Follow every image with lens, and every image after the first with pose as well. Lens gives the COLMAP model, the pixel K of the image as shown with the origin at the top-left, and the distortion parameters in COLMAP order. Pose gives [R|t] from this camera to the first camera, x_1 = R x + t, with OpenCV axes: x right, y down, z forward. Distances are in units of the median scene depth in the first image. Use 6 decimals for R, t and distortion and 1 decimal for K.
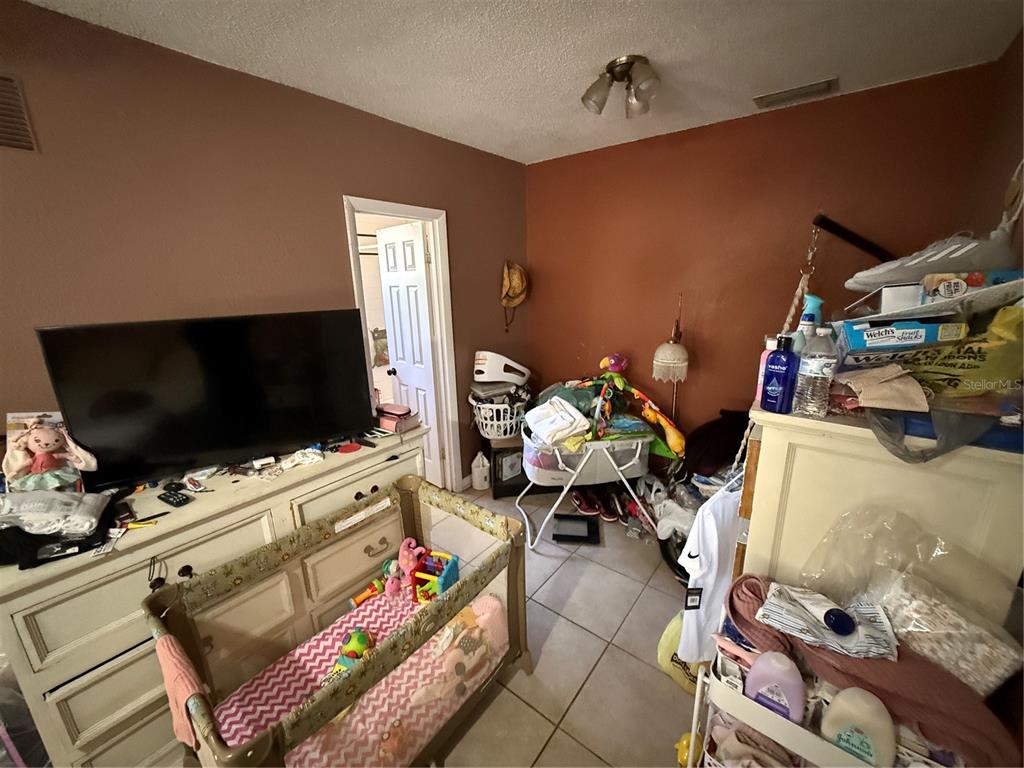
lens RADIAL K [[407.7, 0, 514.4], [0, 407.7, 384.3], [0, 0, 1]] dist [-0.001640, 0.000037]
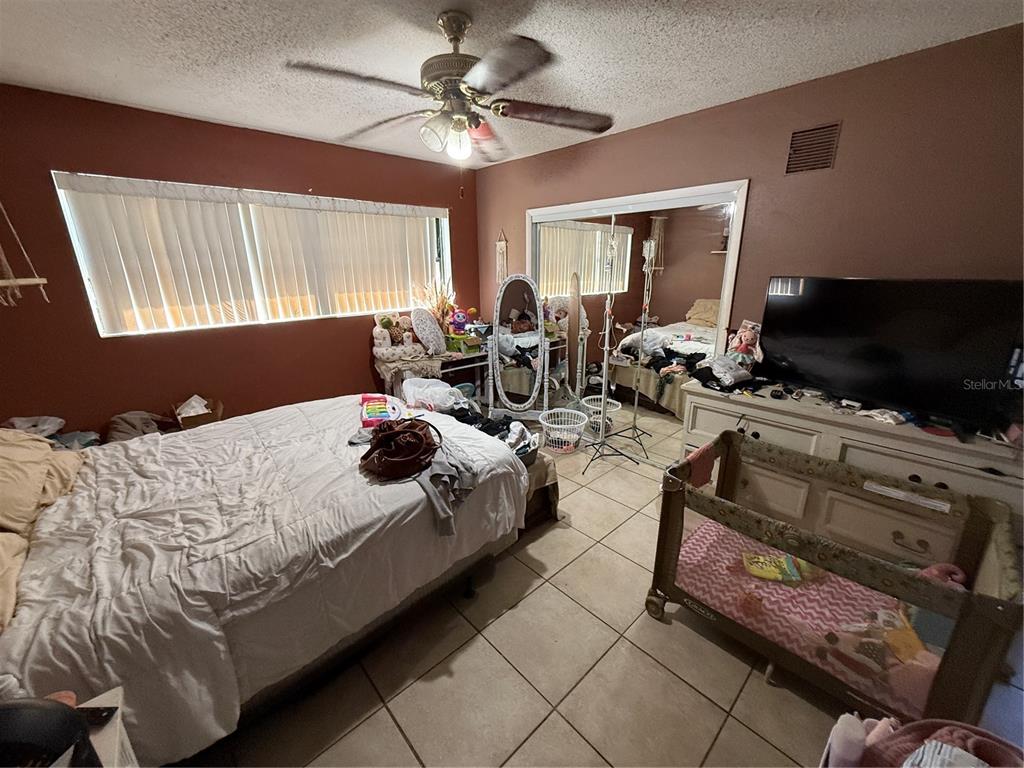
lens RADIAL K [[407.7, 0, 514.4], [0, 407.7, 384.3], [0, 0, 1]] dist [-0.001640, 0.000037]
pose [[-0.155179, 0.297406, -0.942056, 0.683020], [-0.235604, 0.914949, 0.327658, -0.020623], [0.959380, 0.272798, -0.071911, 0.134193]]
